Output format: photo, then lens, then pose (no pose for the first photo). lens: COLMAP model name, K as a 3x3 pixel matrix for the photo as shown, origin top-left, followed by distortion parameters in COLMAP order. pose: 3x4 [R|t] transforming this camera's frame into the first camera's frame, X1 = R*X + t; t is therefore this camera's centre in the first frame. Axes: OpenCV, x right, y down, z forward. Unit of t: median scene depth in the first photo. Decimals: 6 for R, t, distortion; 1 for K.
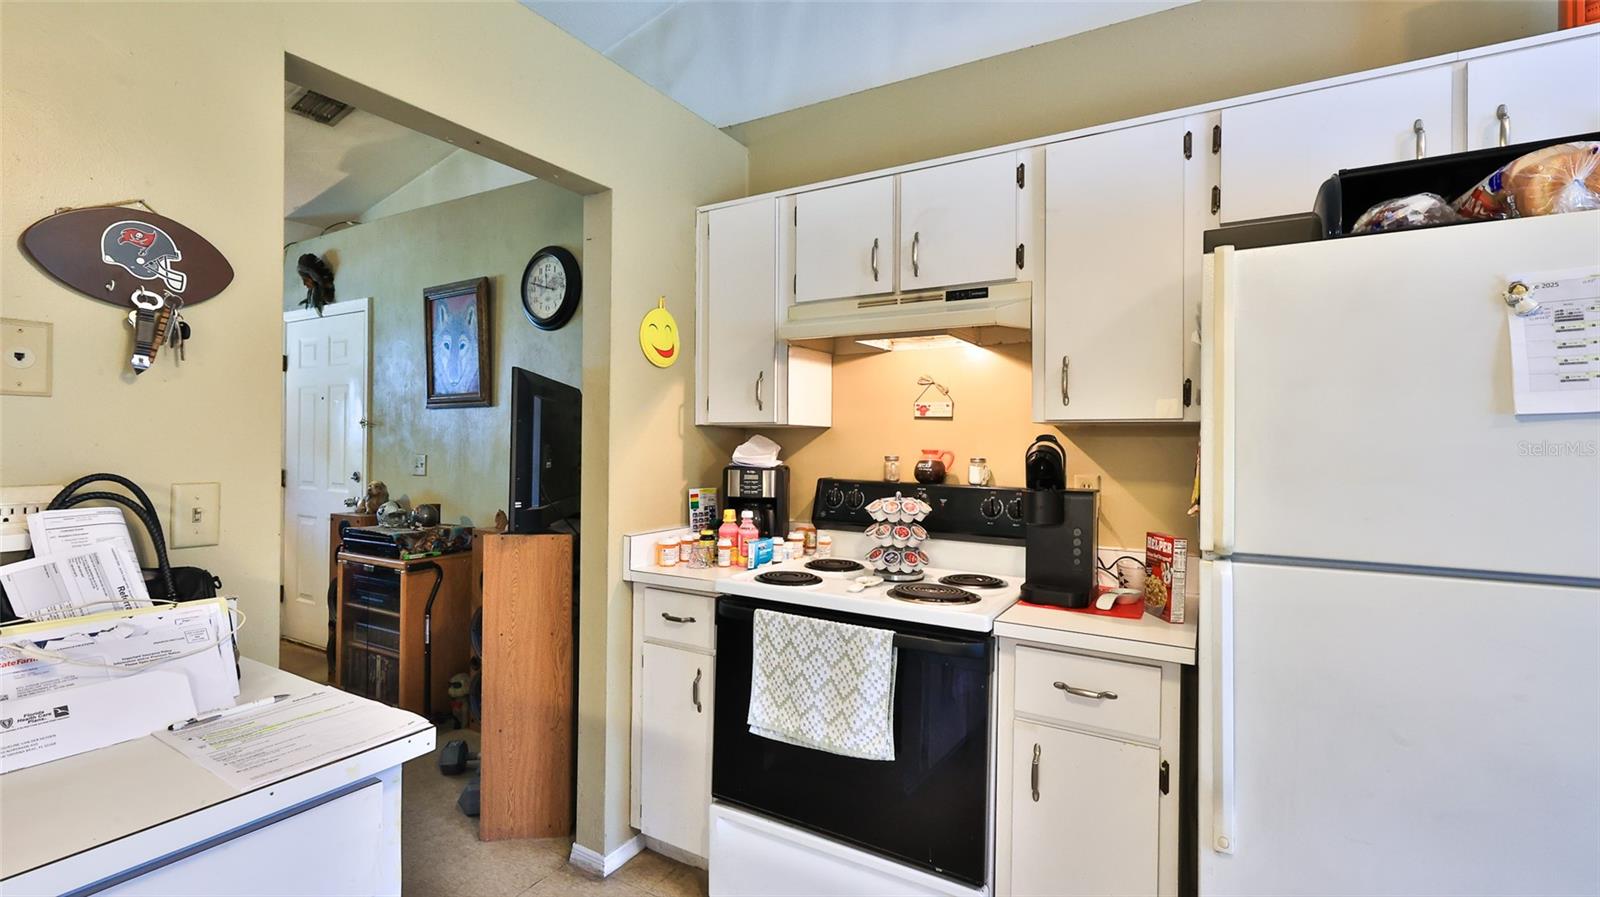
lens RADIAL K [[703.8, 0, 794.7], [0, 703.8, 441.3], [0, 0, 1]] dist [-0.000572, -0.000699]
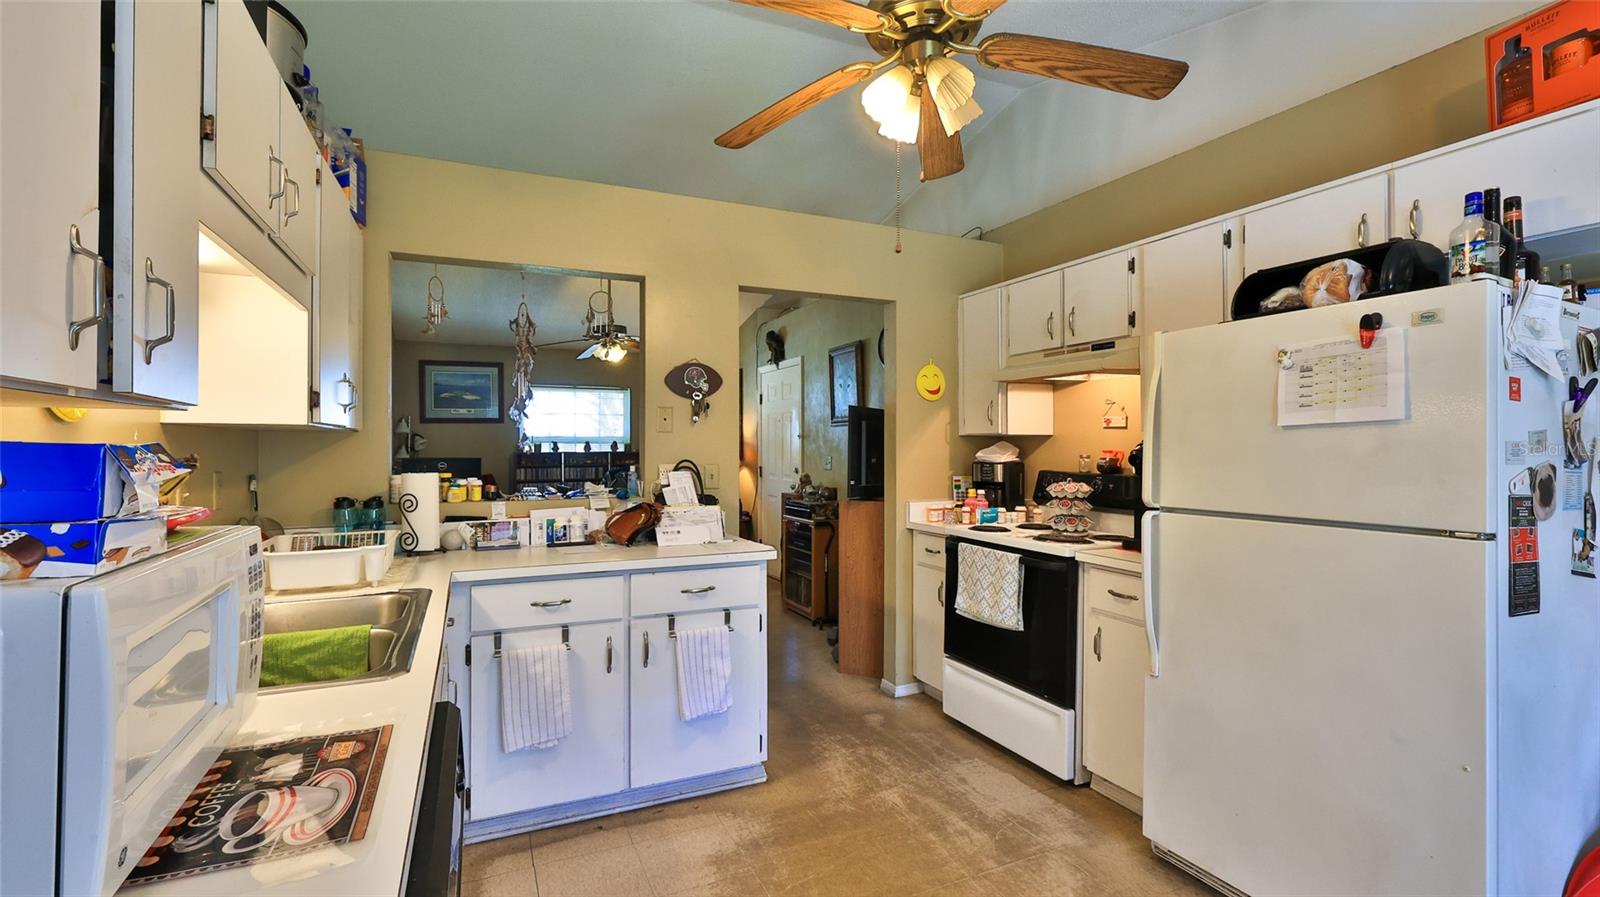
lens RADIAL K [[703.8, 0, 796.4], [0, 703.8, 446.6], [0, 0, 1]] dist [-0.000572, -0.000699]
pose [[0.824073, -0.008899, -0.566414, 0.496930], [0.008298, 0.999959, -0.003637, 0.004540], [0.566423, -0.001703, 0.824113, -0.545364]]
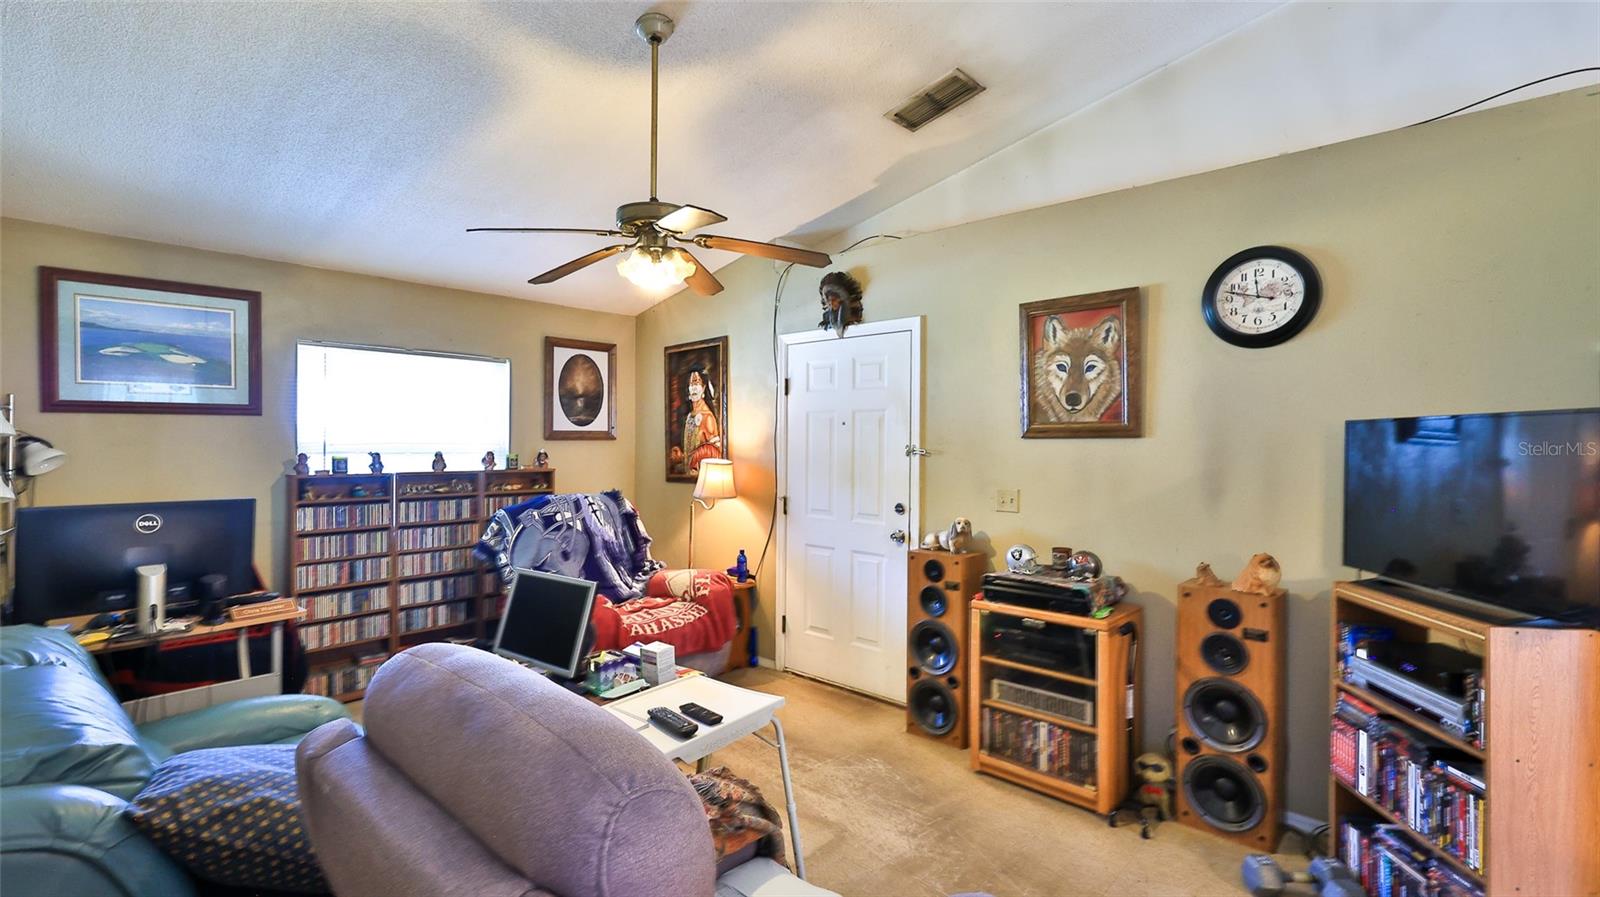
lens RADIAL K [[703.8, 0, 794.0], [0, 703.8, 443.5], [0, 0, 1]] dist [-0.000572, -0.000699]
pose [[0.977758, -0.000868, -0.209733, -1.061476], [0.000809, 1.000000, -0.000366, -0.067135], [0.209733, 0.000188, 0.977759, 0.111064]]
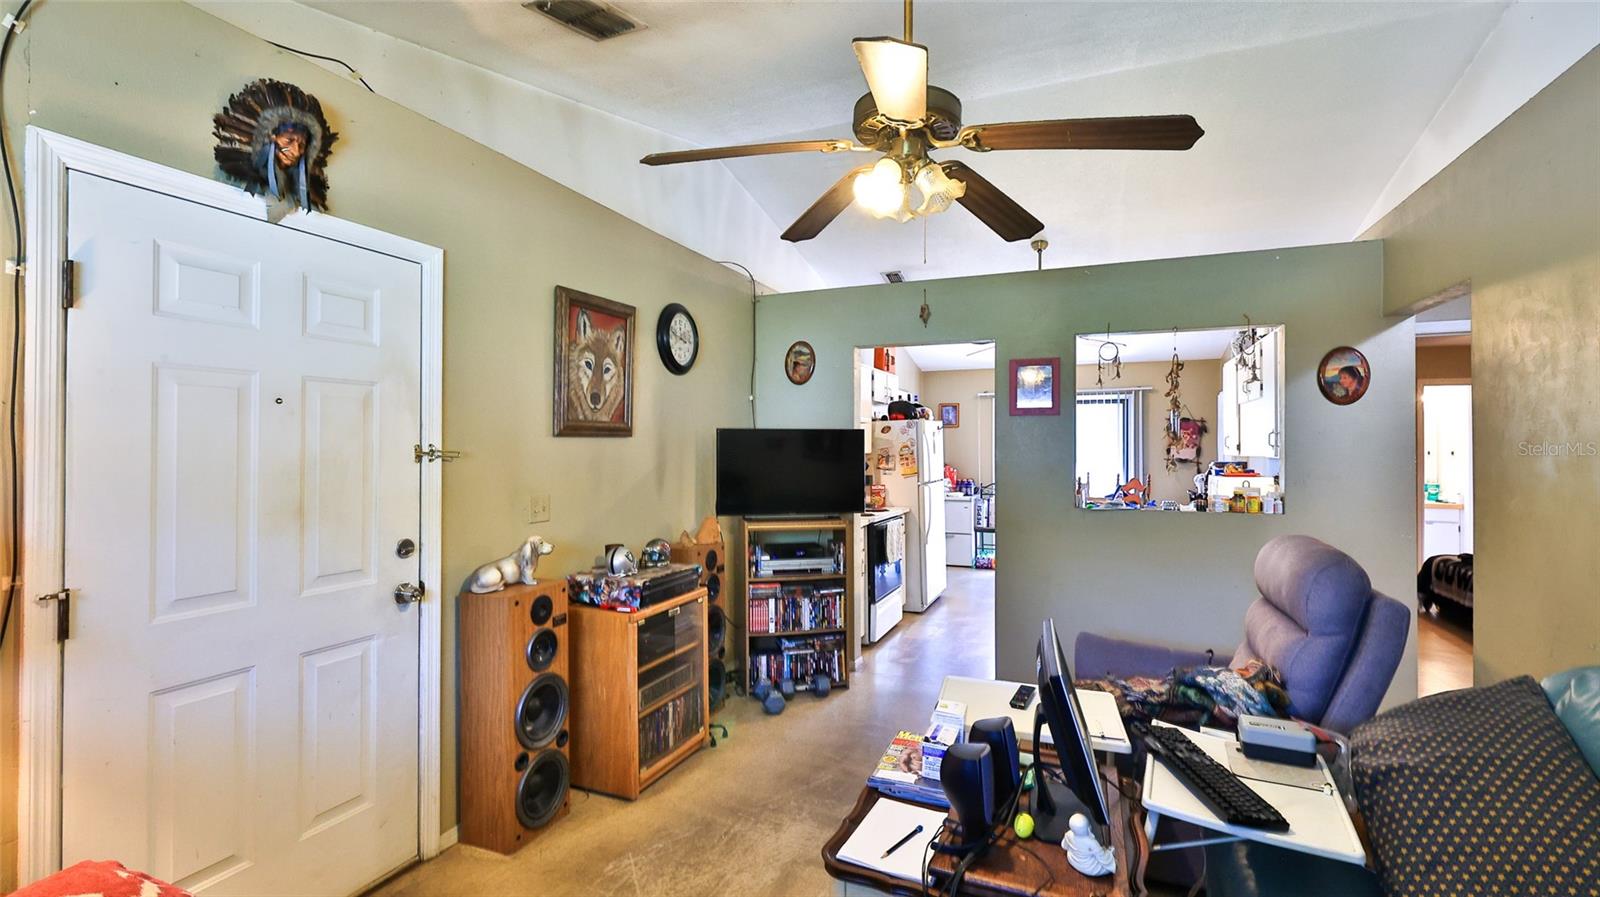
lens RADIAL K [[703.8, 0, 793.6], [0, 703.8, 440.7], [0, 0, 1]] dist [-0.000572, -0.000699]
pose [[-0.124292, -0.001206, 0.992245, -2.311345], [-0.004738, 0.999989, 0.000621, -0.072822], [-0.992234, -0.004624, -0.124296, 1.426185]]
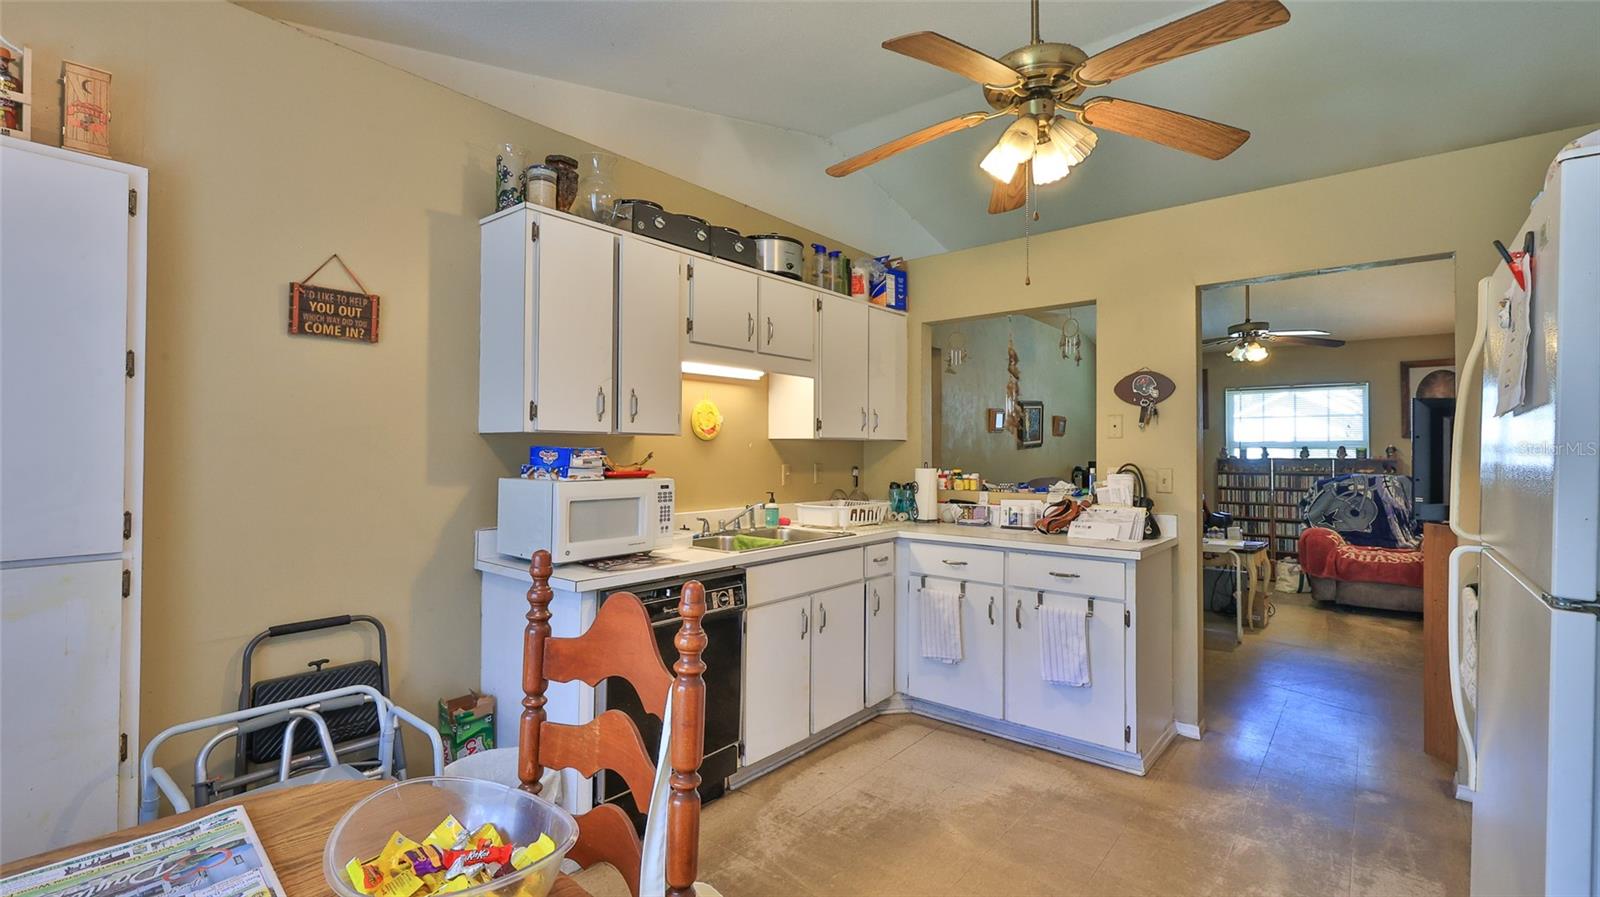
lens RADIAL K [[703.8, 0, 795.0], [0, 703.8, 448.5], [0, 0, 1]] dist [-0.000572, -0.000699]
pose [[-0.157861, -0.013399, -0.987370, 1.121191], [-0.003189, 0.999910, -0.013059, 0.013680], [0.987456, 0.001087, -0.157890, 0.031160]]
